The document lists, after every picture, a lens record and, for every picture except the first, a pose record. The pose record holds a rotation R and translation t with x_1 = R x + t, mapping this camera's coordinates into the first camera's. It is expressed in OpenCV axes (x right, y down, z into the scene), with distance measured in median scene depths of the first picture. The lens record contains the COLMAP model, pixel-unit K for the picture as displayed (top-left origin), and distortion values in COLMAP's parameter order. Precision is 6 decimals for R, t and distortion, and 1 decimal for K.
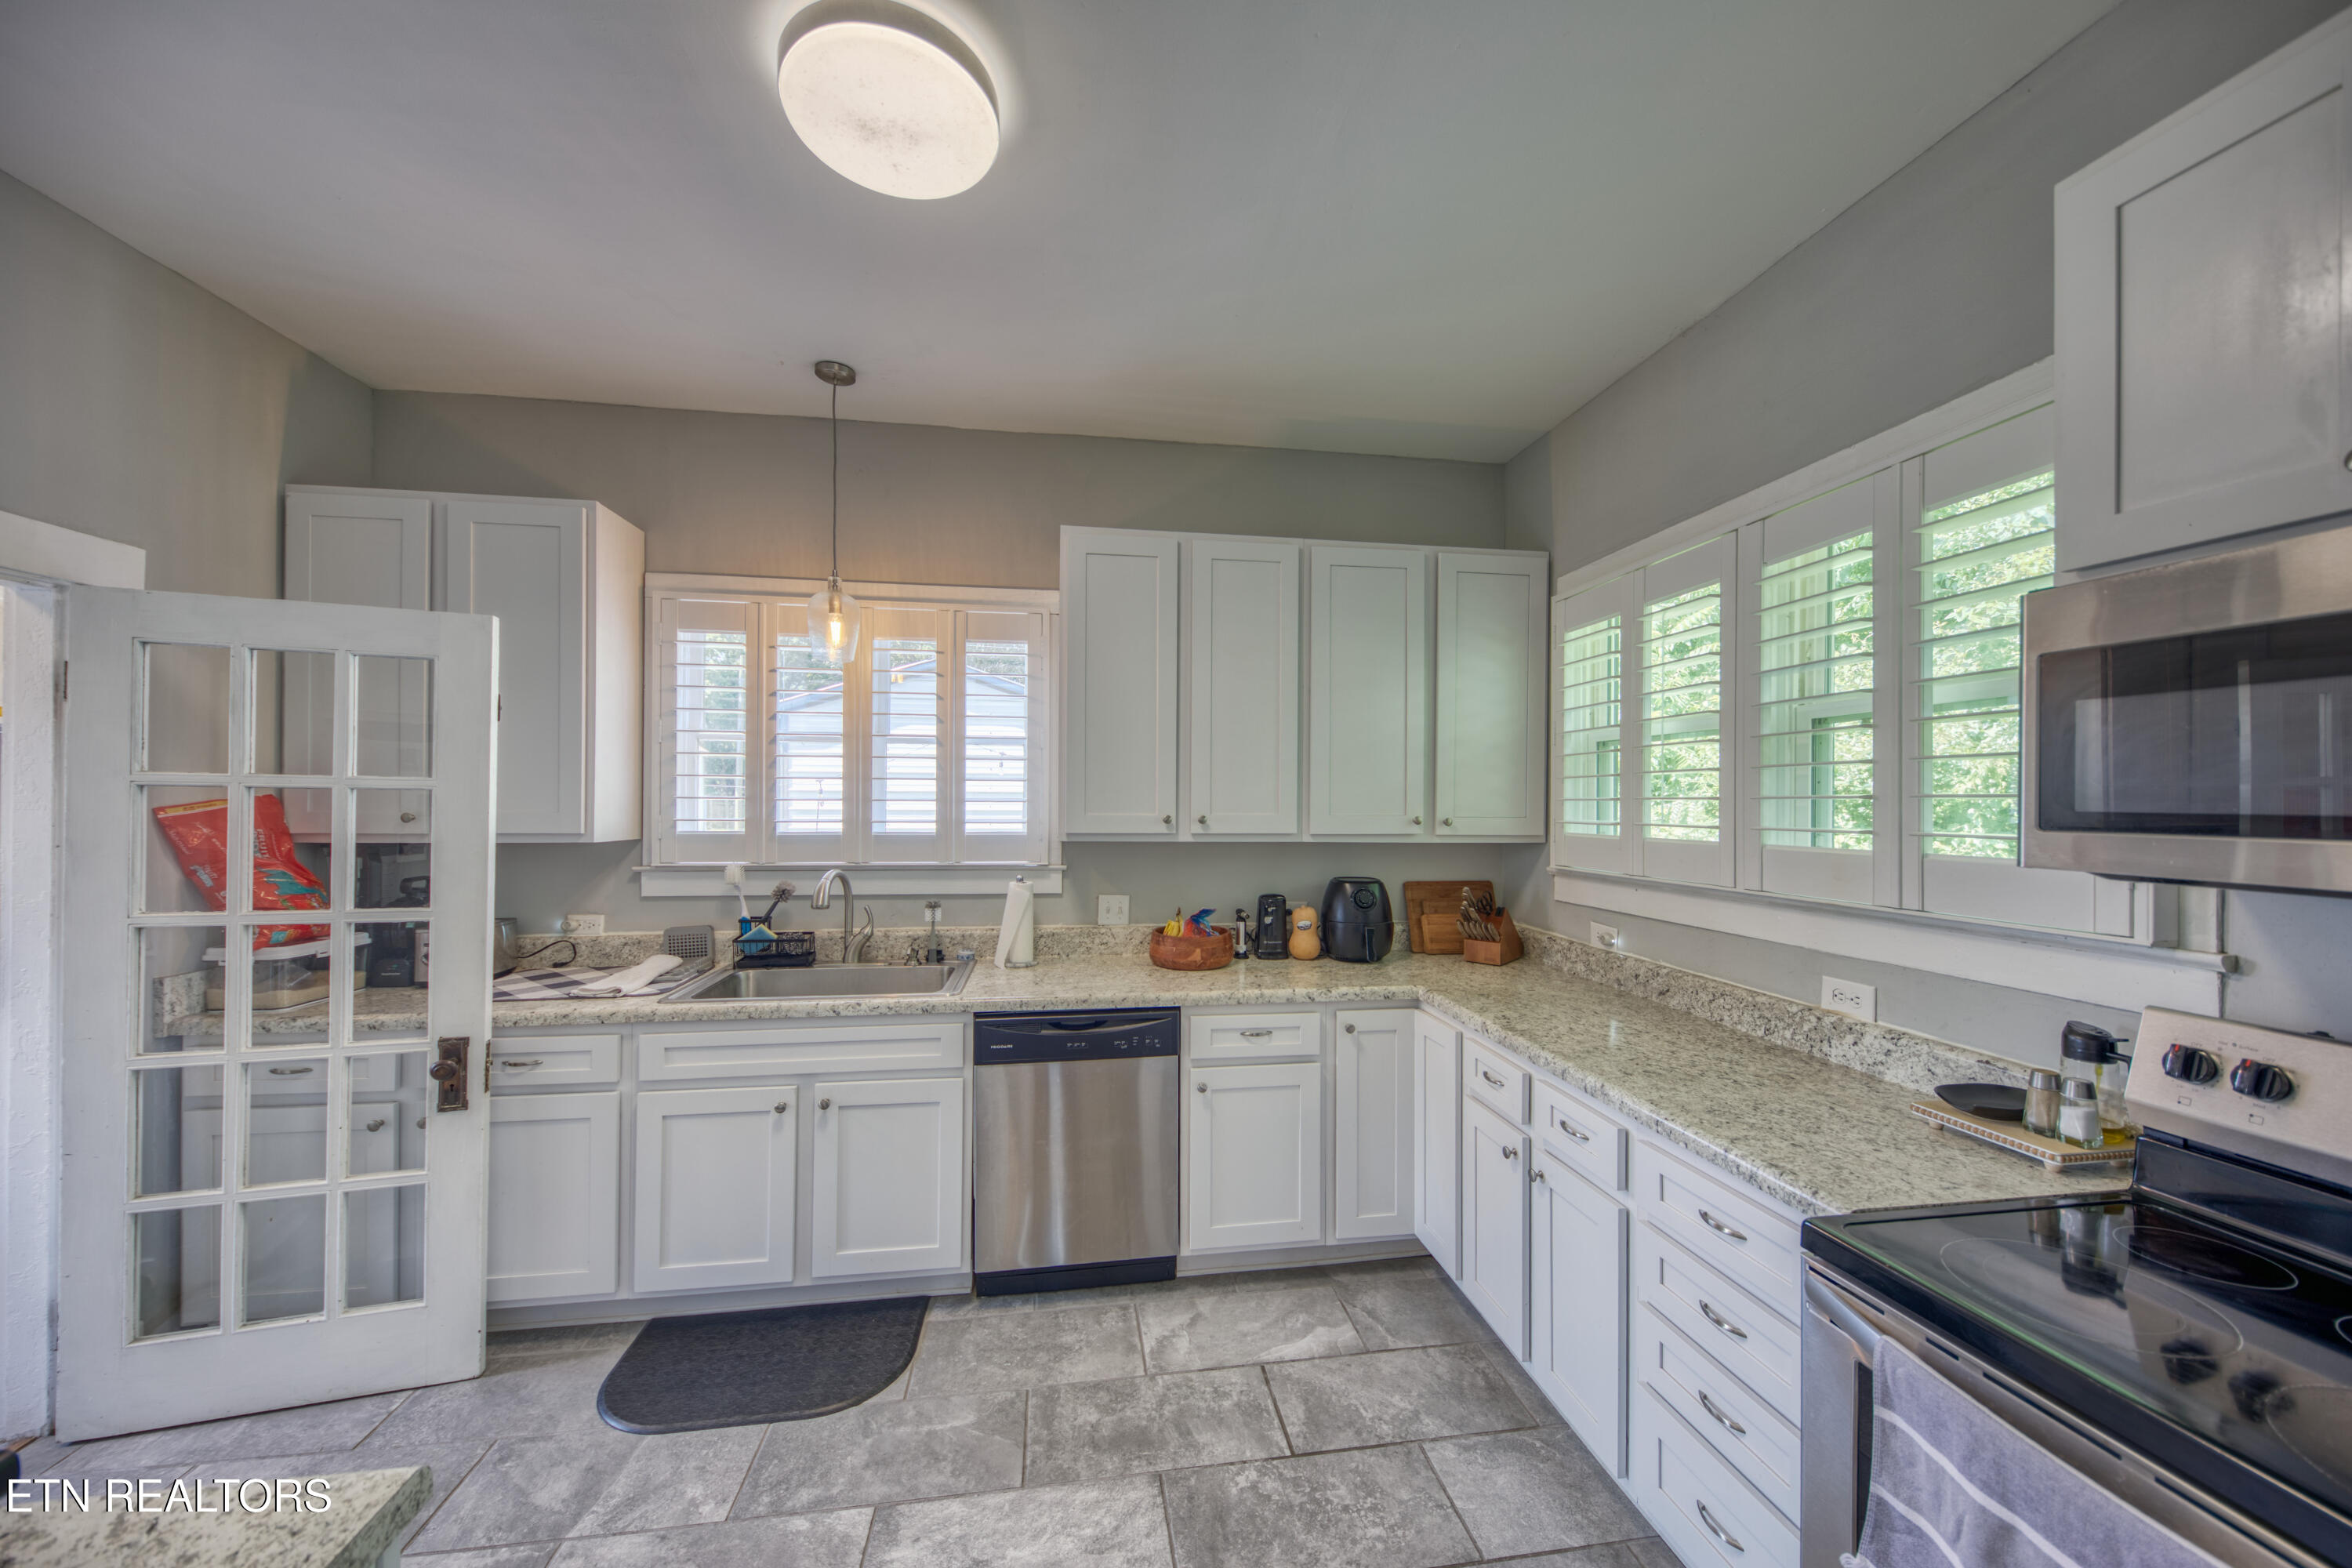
lens RADIAL K [[832.9, 0, 1171.4], [0, 832.9, 797.6], [0, 0, 1]] dist [0.000411, 0.000046]
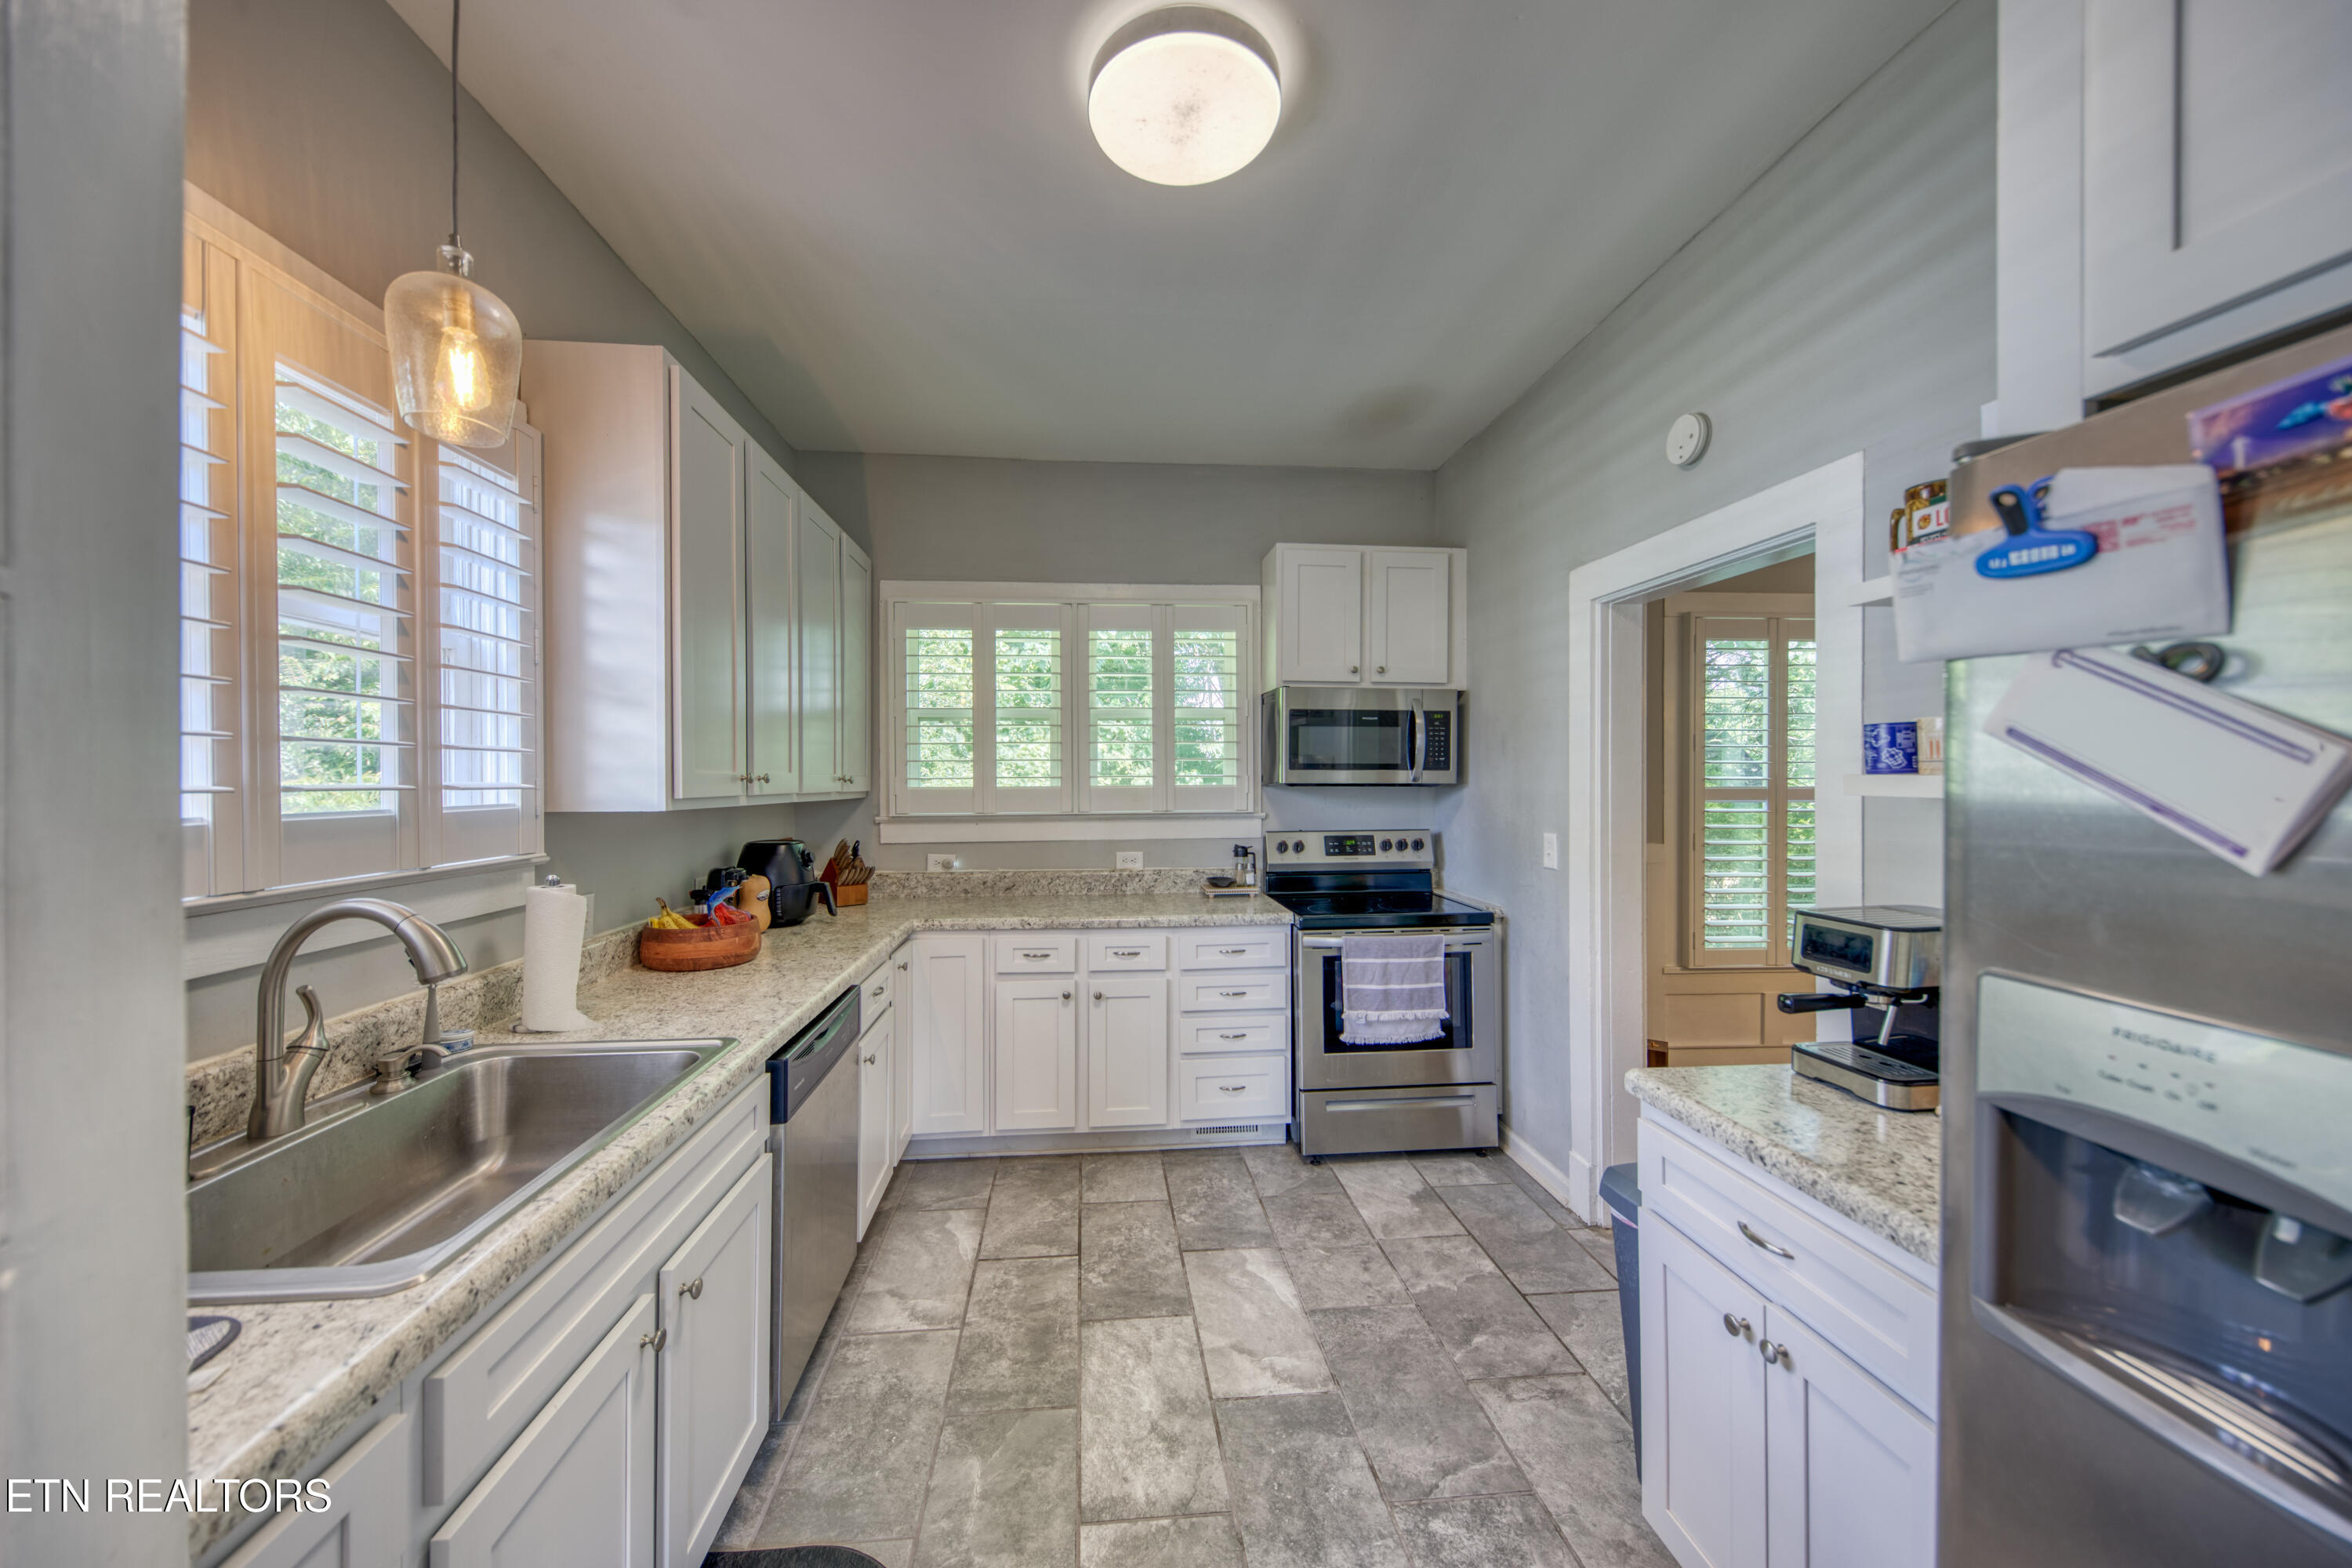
lens RADIAL K [[810.2, 0, 1221.6], [0, 810.2, 777.7], [0, 0, 1]] dist [0.000329, -0.000072]
pose [[0.010633, -0.008877, 0.999904, -1.018405], [-0.000534, 0.999960, 0.008883, 0.023299], [-0.999943, -0.000628, 0.010628, 0.693099]]
